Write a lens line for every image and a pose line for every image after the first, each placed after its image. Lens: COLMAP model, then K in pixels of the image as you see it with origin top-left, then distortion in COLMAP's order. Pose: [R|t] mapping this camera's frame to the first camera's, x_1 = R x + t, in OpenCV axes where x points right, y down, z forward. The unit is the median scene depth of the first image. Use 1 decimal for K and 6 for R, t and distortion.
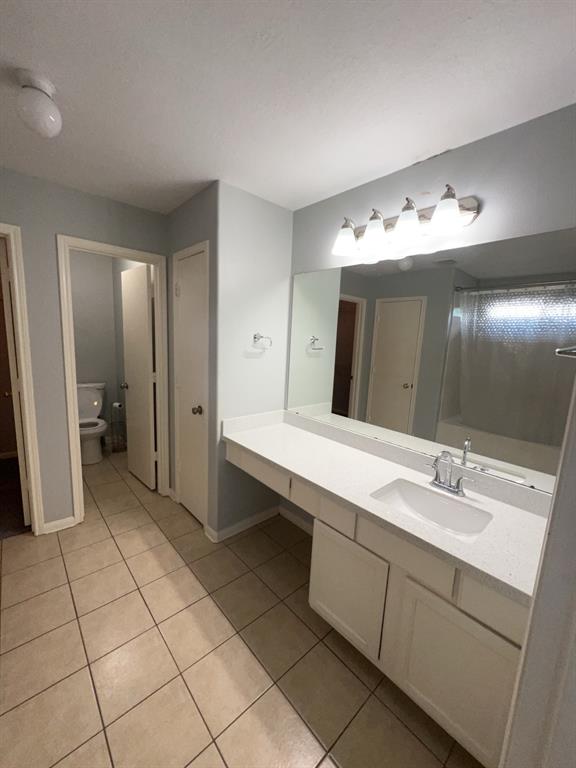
lens RADIAL K [[307.2, 0, 287.3], [0, 307.2, 385.2], [0, 0, 1]] dist [0.000657, 0.000519]
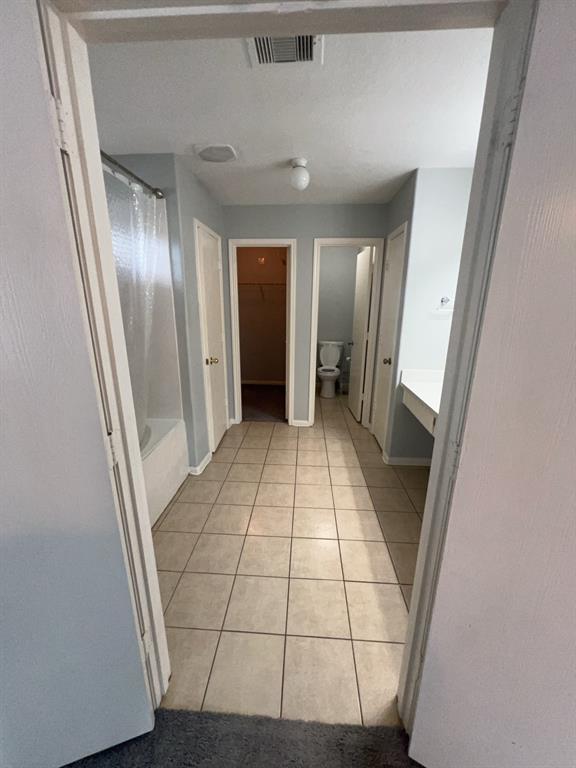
lens RADIAL K [[307.2, 0, 287.3], [0, 307.2, 385.2], [0, 0, 1]] dist [0.000657, 0.000519]
pose [[0.701524, 0.147934, -0.697123, 0.315548], [-0.085257, 0.988613, 0.123995, 0.056381], [0.707528, -0.027551, 0.706148, -0.195353]]
